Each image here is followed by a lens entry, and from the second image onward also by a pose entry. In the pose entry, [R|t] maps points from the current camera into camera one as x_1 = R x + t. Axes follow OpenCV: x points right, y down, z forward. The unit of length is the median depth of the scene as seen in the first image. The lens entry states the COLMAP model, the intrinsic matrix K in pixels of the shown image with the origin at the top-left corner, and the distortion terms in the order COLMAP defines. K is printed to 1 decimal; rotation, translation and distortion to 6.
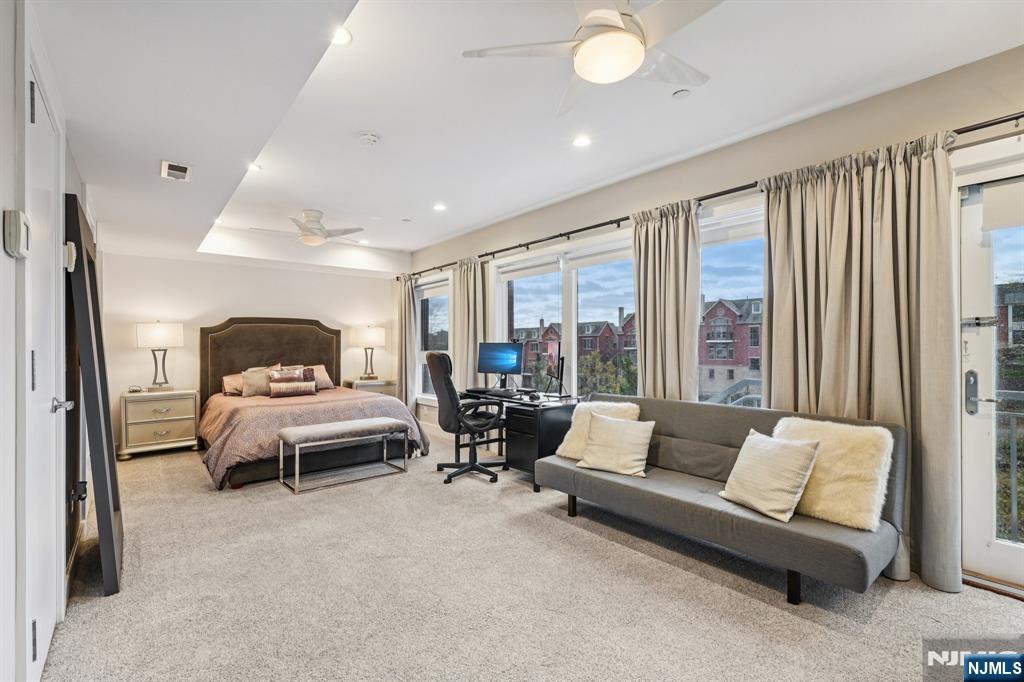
lens RADIAL K [[455.3, 0, 511.3], [0, 455.3, 343.6], [0, 0, 1]] dist [-0.011417, 0.007097]
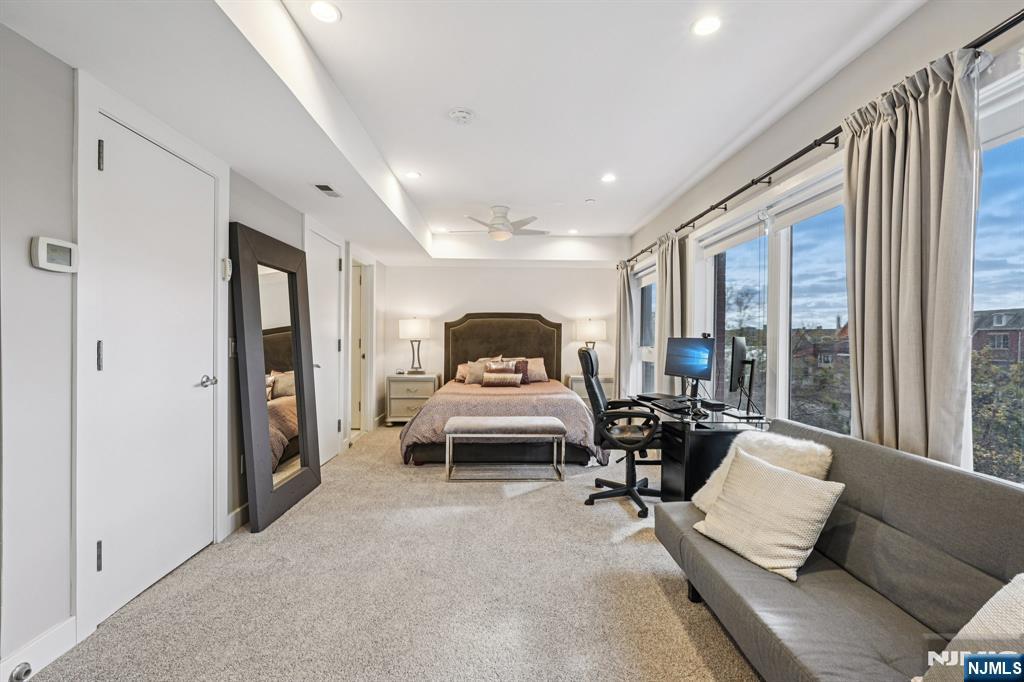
lens RADIAL K [[455.3, 0, 511.1], [0, 455.3, 337.6], [0, 0, 1]] dist [-0.011417, 0.007097]
pose [[0.785965, 0.009299, -0.618201, 0.236934], [-0.009348, 0.999951, 0.003156, -0.001845], [0.618201, 0.003299, 0.786013, 0.227507]]
